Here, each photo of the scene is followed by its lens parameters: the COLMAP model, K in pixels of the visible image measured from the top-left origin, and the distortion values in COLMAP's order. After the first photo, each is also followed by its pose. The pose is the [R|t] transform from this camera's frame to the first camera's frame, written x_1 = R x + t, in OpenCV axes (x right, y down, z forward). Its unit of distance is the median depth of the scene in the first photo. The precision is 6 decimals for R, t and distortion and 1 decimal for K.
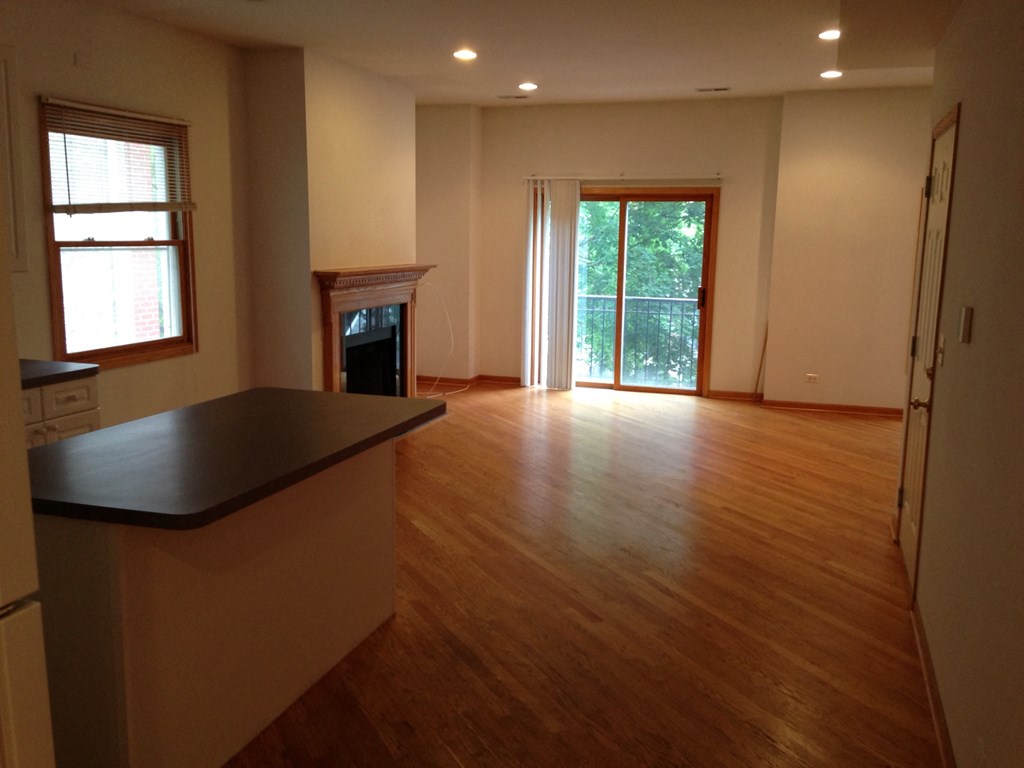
lens RADIAL K [[914.3, 0, 512.0], [0, 914.3, 384.0], [0, 0, 1]] dist [0.049153, -0.002574]
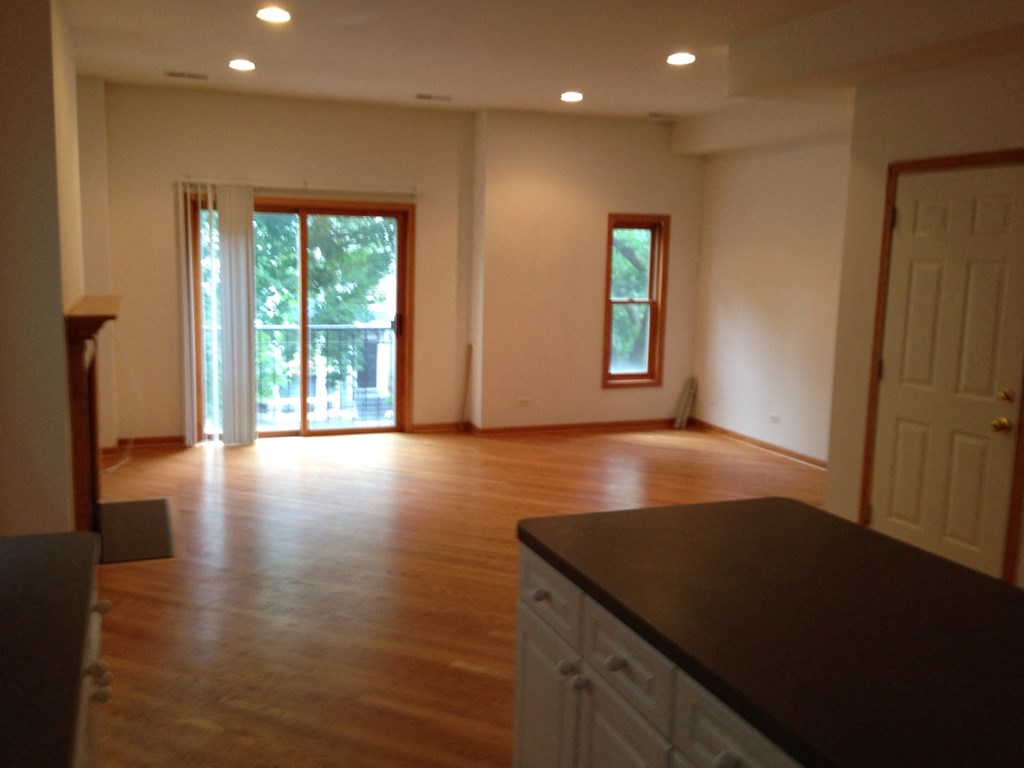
lens RADIAL K [[914.3, 0, 512.0], [0, 914.3, 384.0], [0, 0, 1]] dist [0.049153, -0.002574]
pose [[0.763484, -0.087563, 0.639863, -0.295579], [0.096074, 0.995141, 0.021546, -0.044283], [-0.638641, 0.045025, 0.768187, 0.236567]]
